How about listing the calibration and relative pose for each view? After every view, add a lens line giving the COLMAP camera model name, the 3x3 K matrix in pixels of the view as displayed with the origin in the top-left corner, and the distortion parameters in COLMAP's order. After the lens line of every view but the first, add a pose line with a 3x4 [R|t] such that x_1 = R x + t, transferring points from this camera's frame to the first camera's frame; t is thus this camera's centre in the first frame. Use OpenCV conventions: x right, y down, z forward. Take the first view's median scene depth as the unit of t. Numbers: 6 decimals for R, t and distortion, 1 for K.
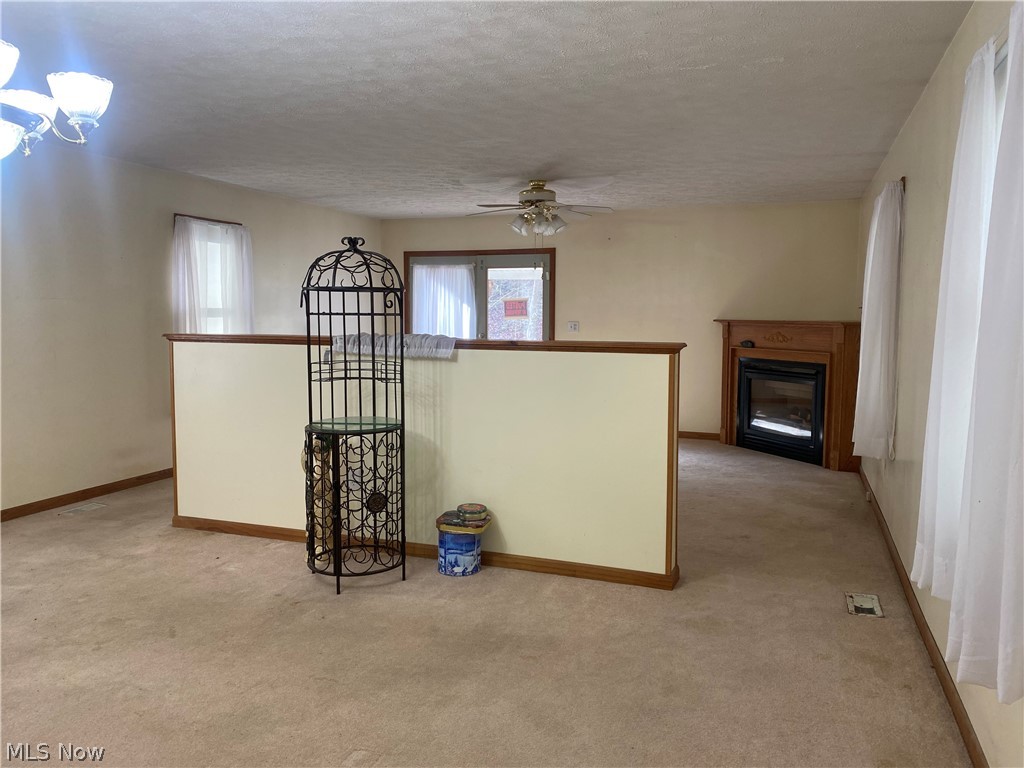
lens RADIAL K [[768.3, 0, 512.0], [0, 768.3, 384.0], [0, 0, 1]] dist [0.017789, -0.006138]
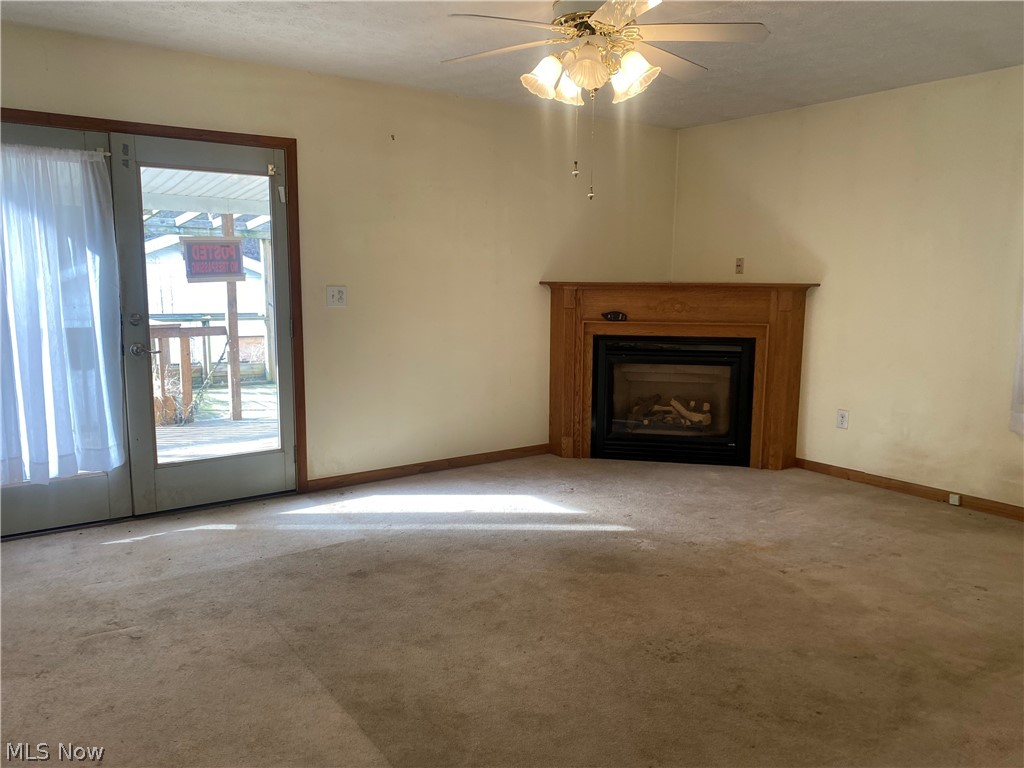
lens RADIAL K [[768.3, 0, 512.0], [0, 768.3, 384.0], [0, 0, 1]] dist [0.017789, -0.006138]
pose [[0.546690, -0.124357, 0.828049, -0.317706], [0.070988, 0.992233, 0.102147, -0.064021], [-0.834321, 0.002939, 0.551272, 0.641074]]
